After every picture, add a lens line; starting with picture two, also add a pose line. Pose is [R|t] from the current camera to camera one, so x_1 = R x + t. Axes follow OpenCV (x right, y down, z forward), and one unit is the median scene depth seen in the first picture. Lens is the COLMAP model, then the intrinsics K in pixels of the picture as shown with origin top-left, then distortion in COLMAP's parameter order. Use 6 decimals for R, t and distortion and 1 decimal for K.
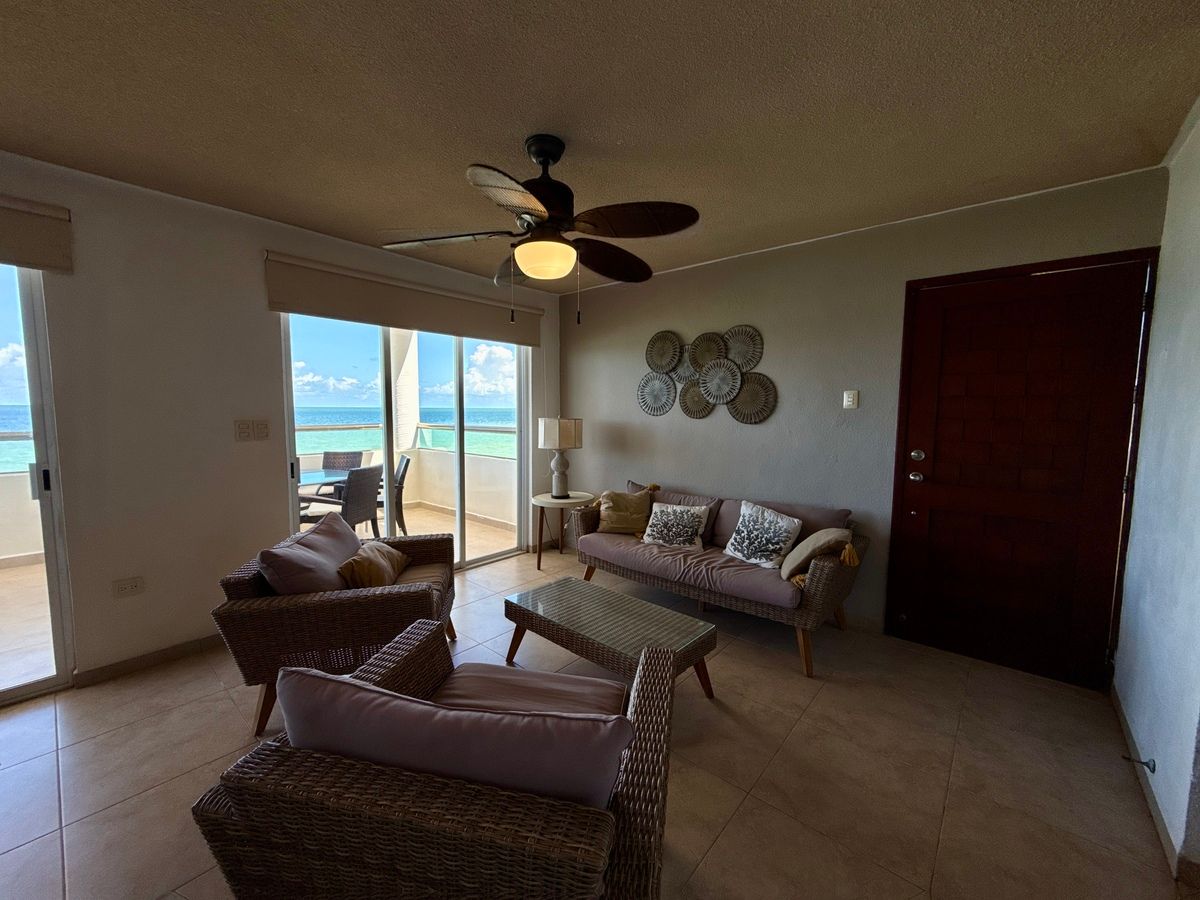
lens RADIAL K [[478.0, 0, 596.7], [0, 478.0, 451.3], [0, 0, 1]] dist [0.000070, 0.000337]
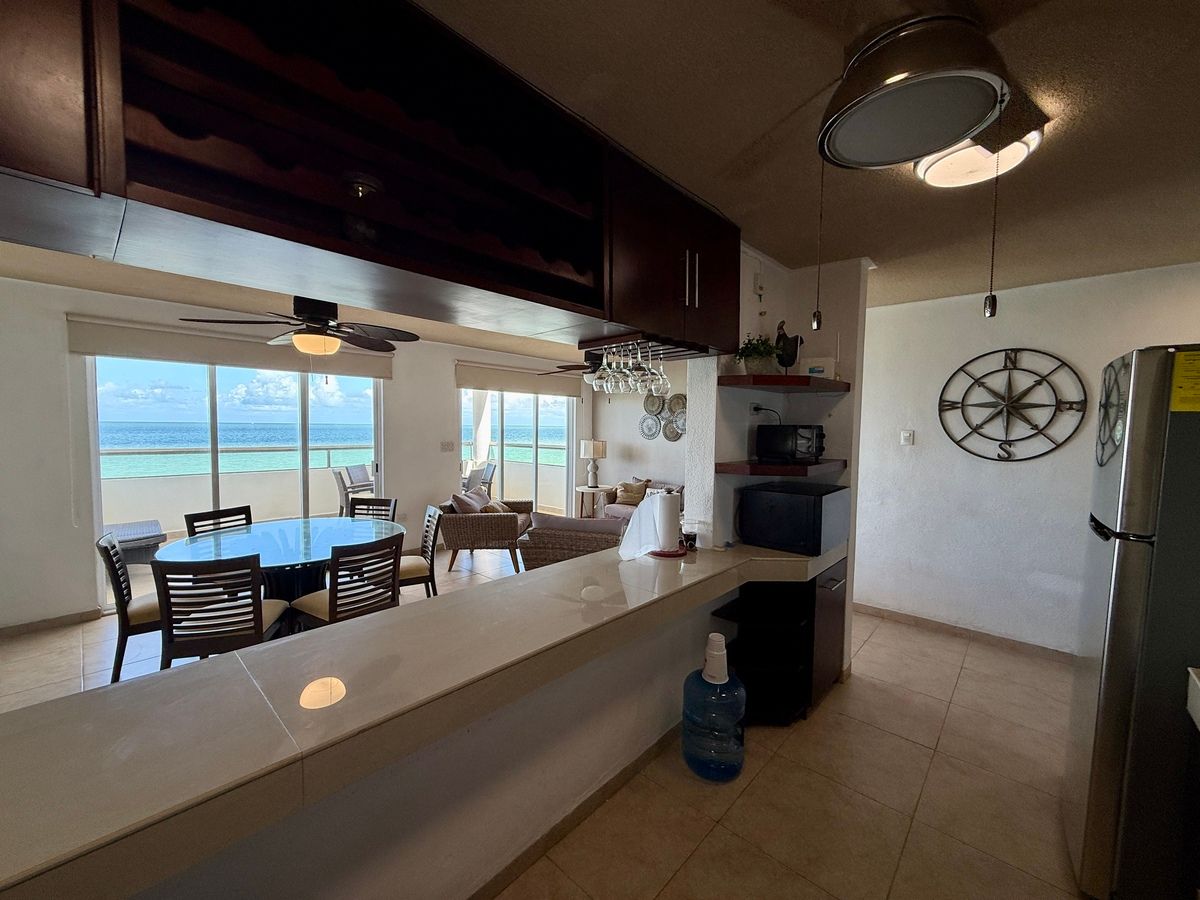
lens RADIAL K [[478.0, 0, 599.1], [0, 478.0, 454.3], [0, 0, 1]] dist [0.000070, 0.000337]
pose [[0.999645, 0.004952, -0.026171, -0.014487], [-0.005716, 0.999558, -0.029182, 0.034604], [0.026015, 0.029321, 0.999231, -0.825684]]
